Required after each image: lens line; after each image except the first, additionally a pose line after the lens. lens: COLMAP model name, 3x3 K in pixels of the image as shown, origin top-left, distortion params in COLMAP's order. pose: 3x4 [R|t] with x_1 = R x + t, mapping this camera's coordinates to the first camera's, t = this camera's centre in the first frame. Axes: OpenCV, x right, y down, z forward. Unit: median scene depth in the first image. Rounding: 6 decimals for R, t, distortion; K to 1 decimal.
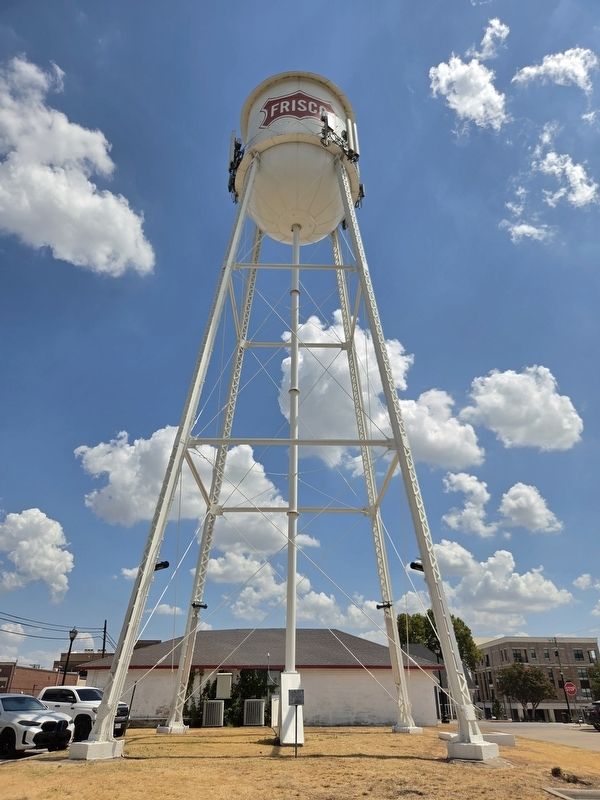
lens RADIAL K [[545.5, 0, 300.0], [0, 545.5, 400.0], [0, 0, 1]] dist [0.032691, -0.000895]
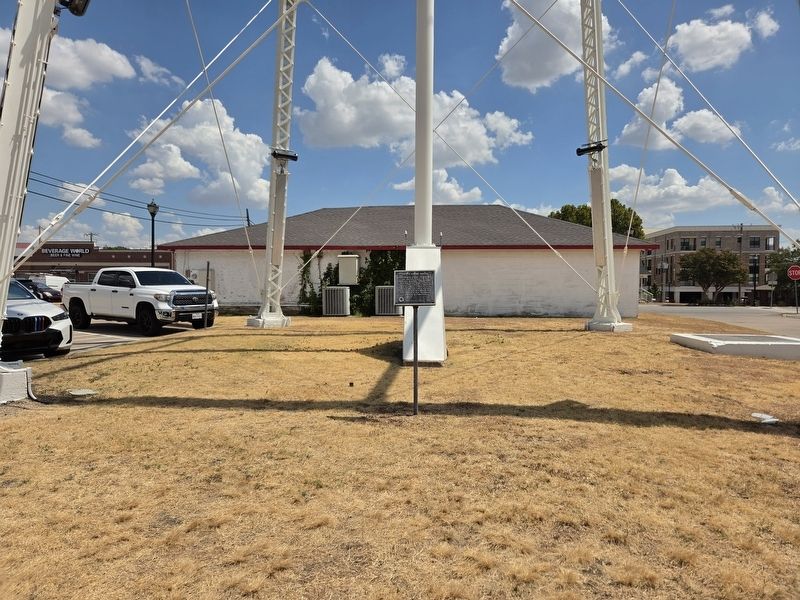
lens RADIAL K [[545.5, 0, 400.0], [0, 545.5, 300.0], [0, 0, 1]] dist [0.032691, -0.000895]
pose [[0.994196, 0.006102, -0.107406, 0.012903], [0.048824, 0.864055, 0.501024, 0.186582], [0.095862, -0.503361, 0.858742, 0.349474]]
